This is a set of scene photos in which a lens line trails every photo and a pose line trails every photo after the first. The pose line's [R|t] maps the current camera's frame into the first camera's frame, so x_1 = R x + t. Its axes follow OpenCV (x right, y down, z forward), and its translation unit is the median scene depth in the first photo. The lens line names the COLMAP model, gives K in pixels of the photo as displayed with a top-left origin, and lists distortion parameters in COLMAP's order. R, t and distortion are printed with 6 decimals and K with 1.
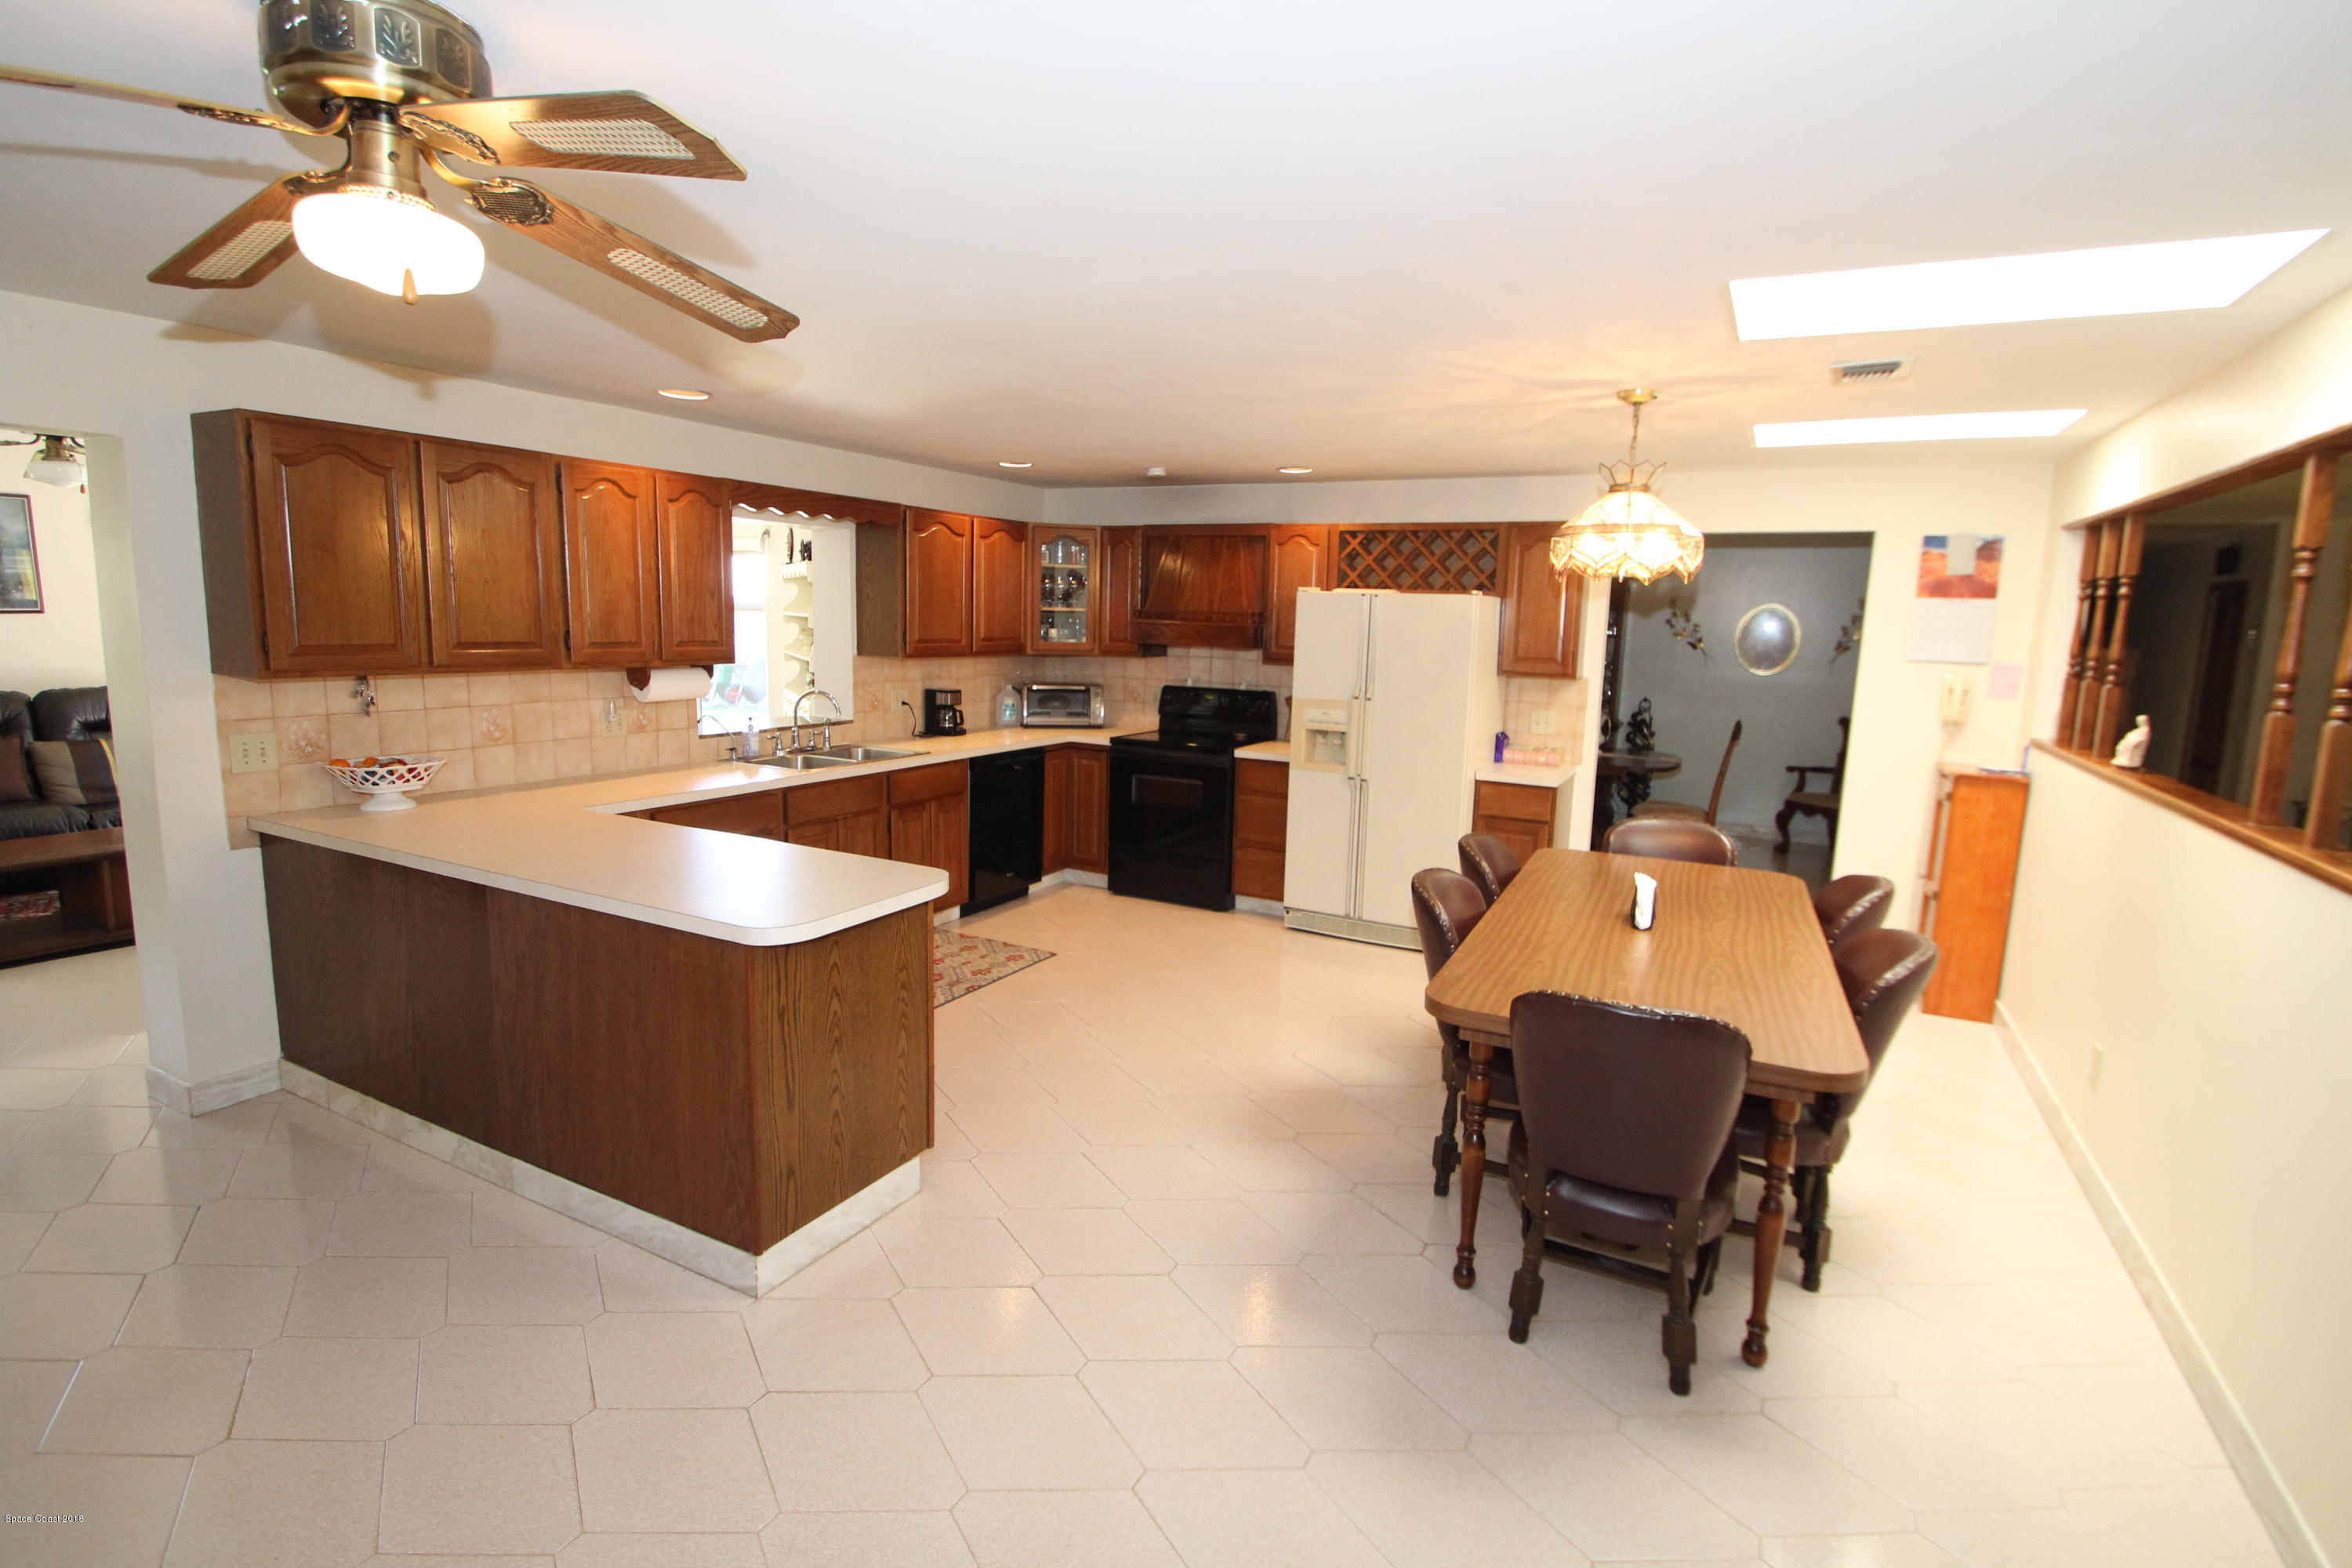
lens RADIAL K [[1103.9, 0, 1189.0], [0, 1103.9, 775.5], [0, 0, 1]] dist [0.009558, -0.013507]
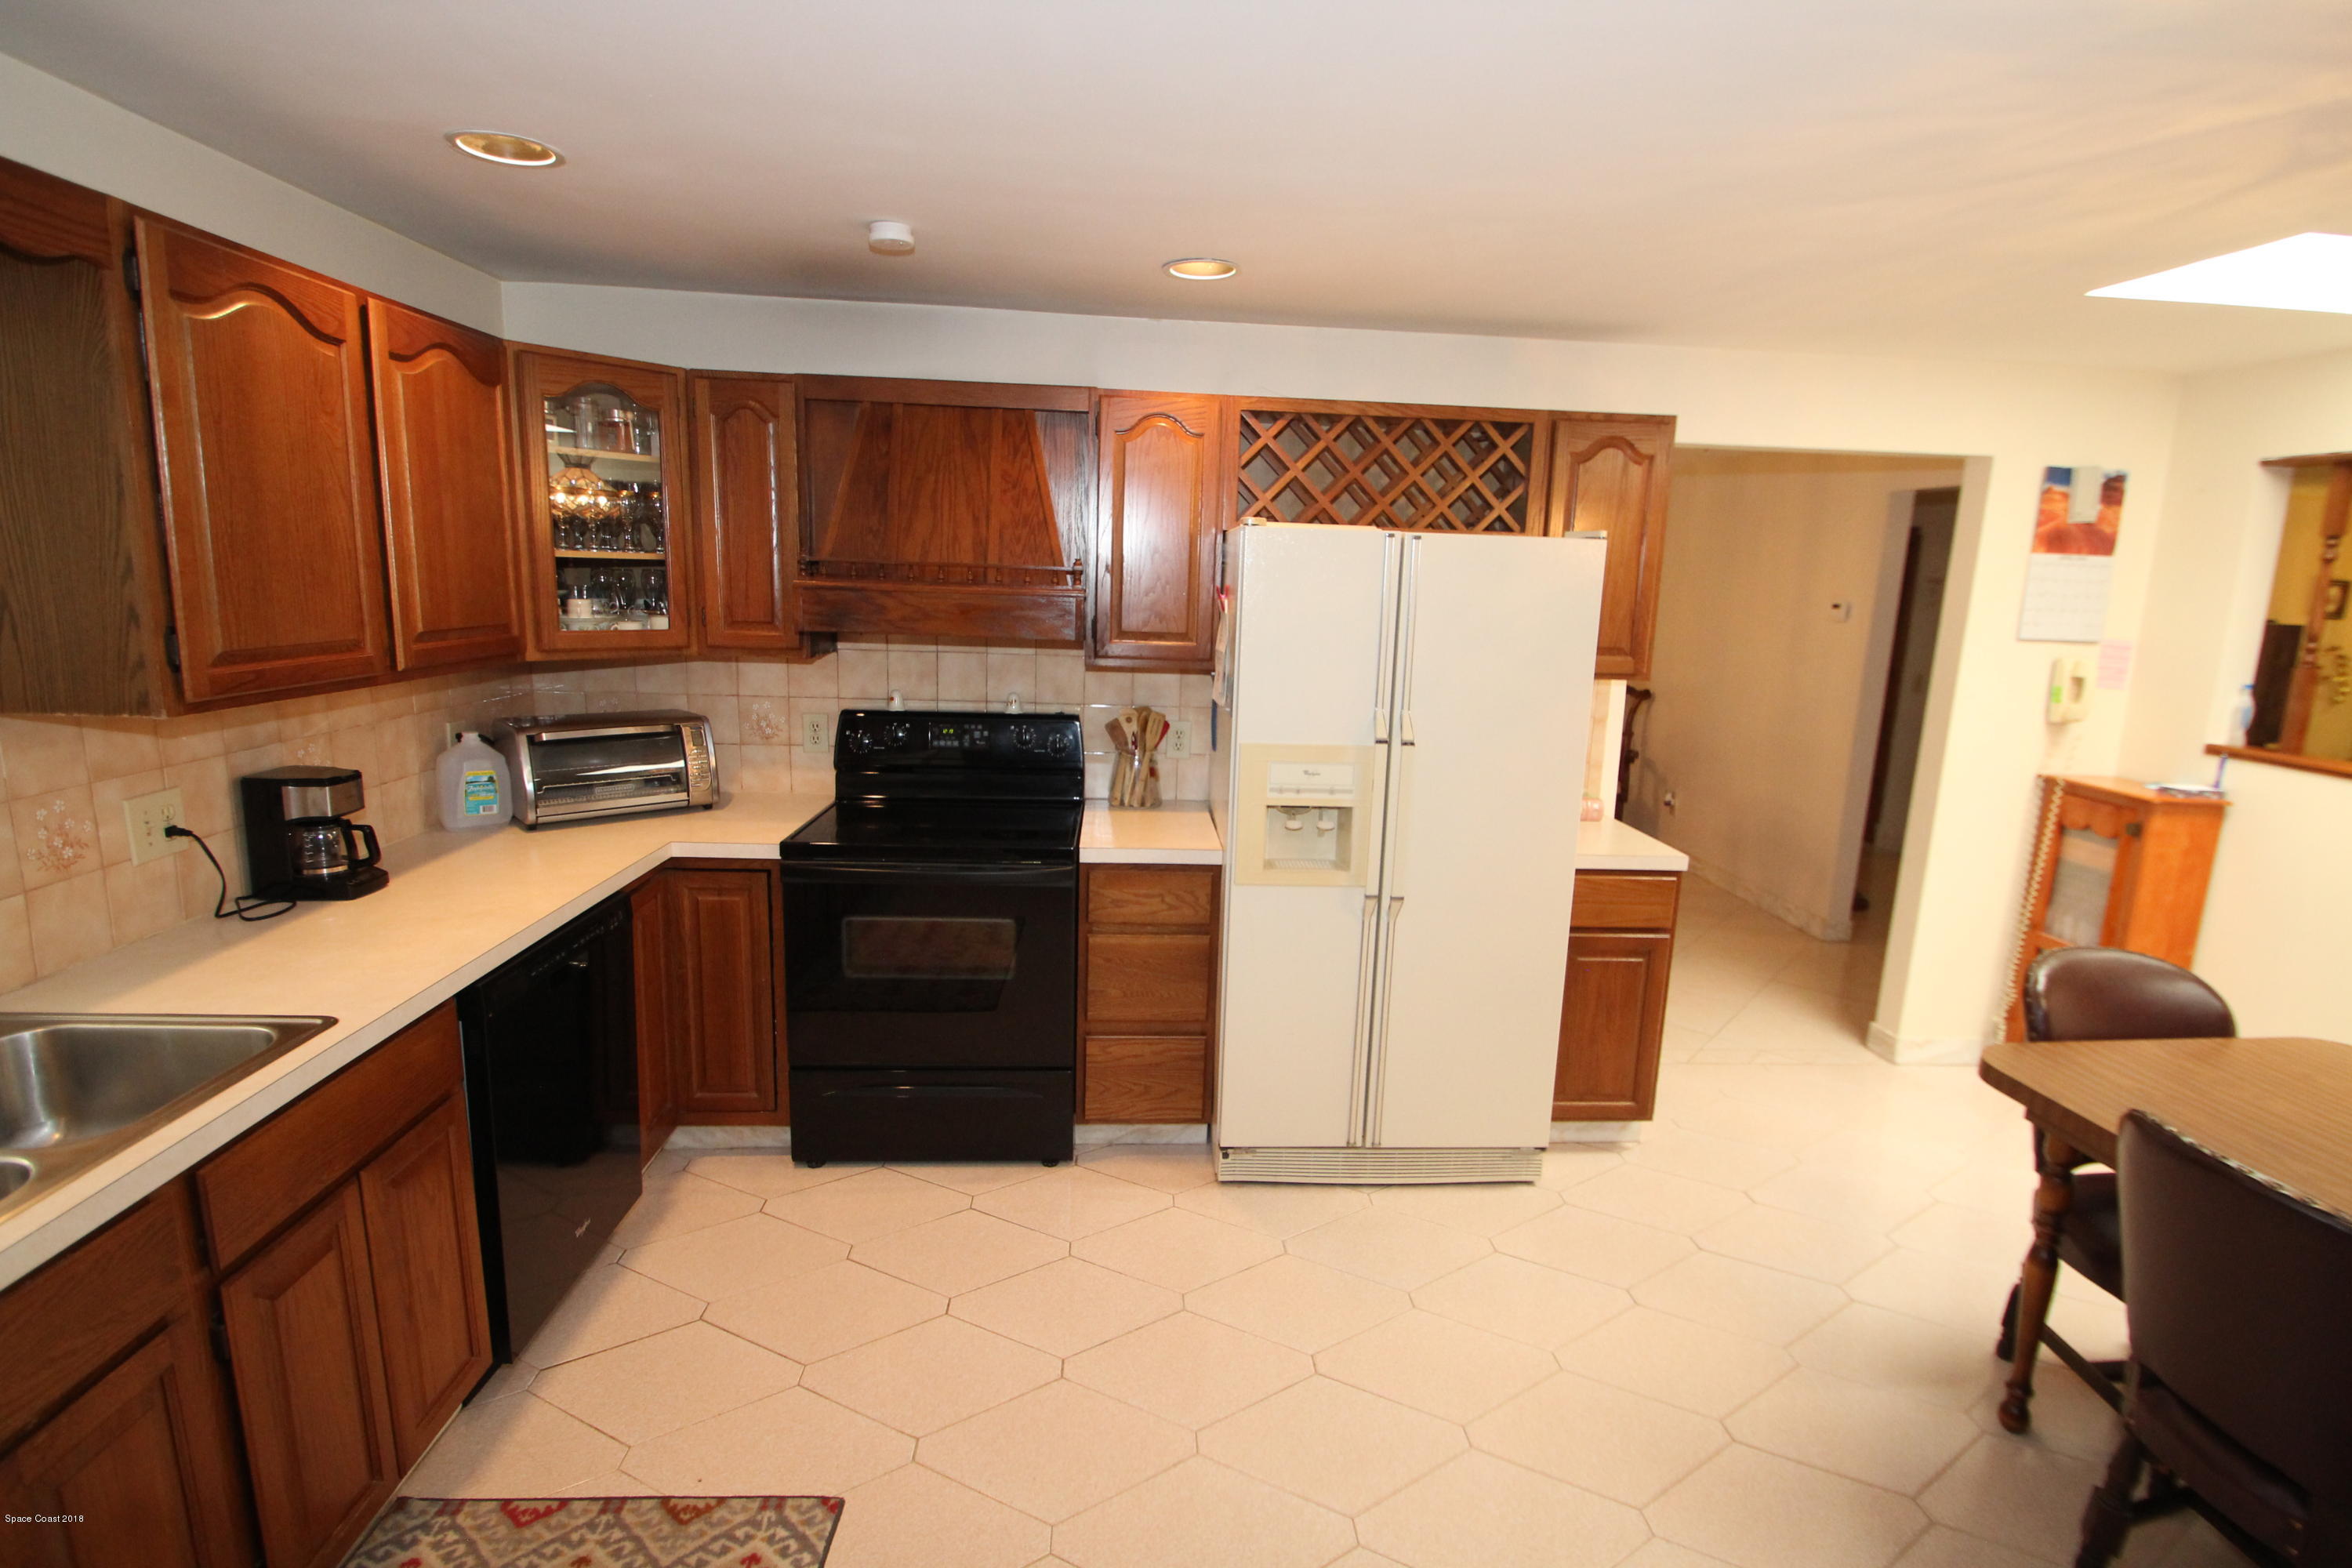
lens RADIAL K [[1103.9, 0, 1189.0], [0, 1103.9, 775.5], [0, 0, 1]] dist [0.009558, -0.013507]
pose [[0.849699, -0.095996, 0.518456, -0.170190], [0.067596, 0.995006, 0.073449, -0.088829], [-0.522917, -0.027364, 0.851944, 0.559263]]
